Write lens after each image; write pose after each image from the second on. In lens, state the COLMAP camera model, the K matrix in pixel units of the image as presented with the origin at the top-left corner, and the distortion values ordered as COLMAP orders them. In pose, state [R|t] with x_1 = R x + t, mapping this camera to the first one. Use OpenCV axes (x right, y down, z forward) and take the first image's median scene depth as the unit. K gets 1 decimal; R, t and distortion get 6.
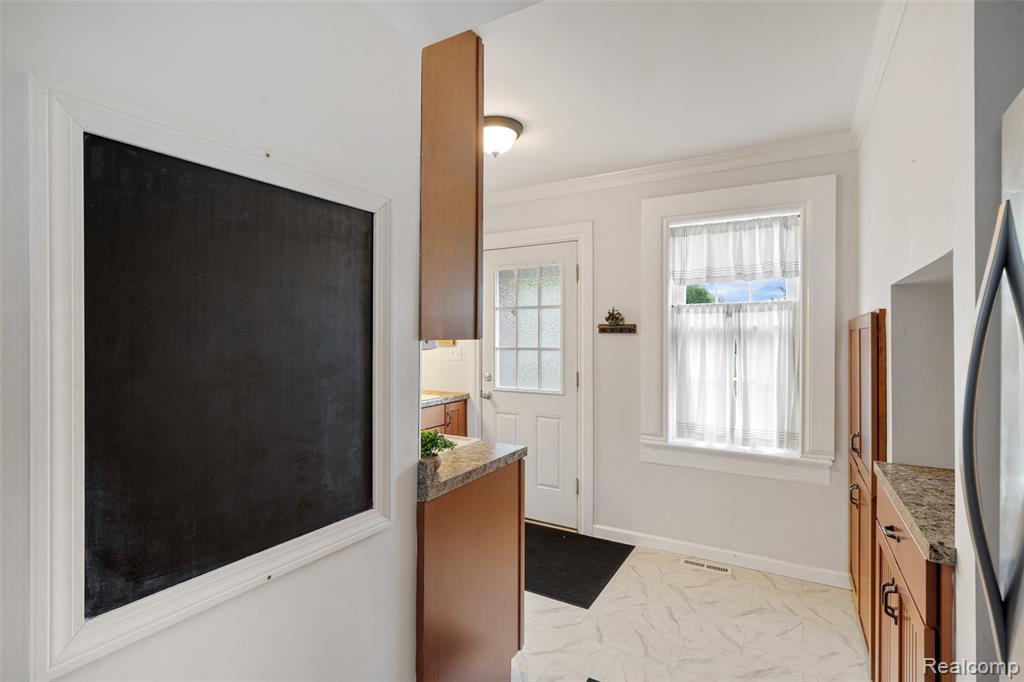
lens RADIAL K [[476.5, 0, 521.4], [0, 476.5, 332.3], [0, 0, 1]] dist [-0.004104, -0.000886]
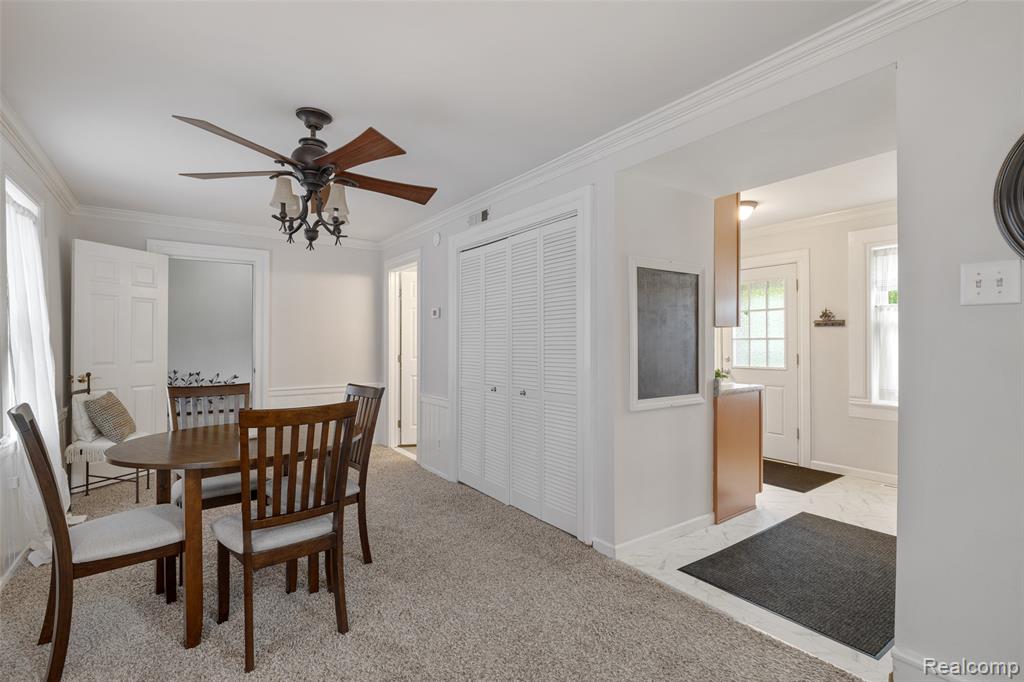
lens RADIAL K [[476.5, 0, 514.2], [0, 476.5, 338.5], [0, 0, 1]] dist [-0.004104, -0.000886]
pose [[0.908446, -0.005481, -0.417967, -0.063175], [0.006306, 0.999980, 0.000593, 0.032364], [0.417956, -0.003174, 0.908462, -0.710229]]
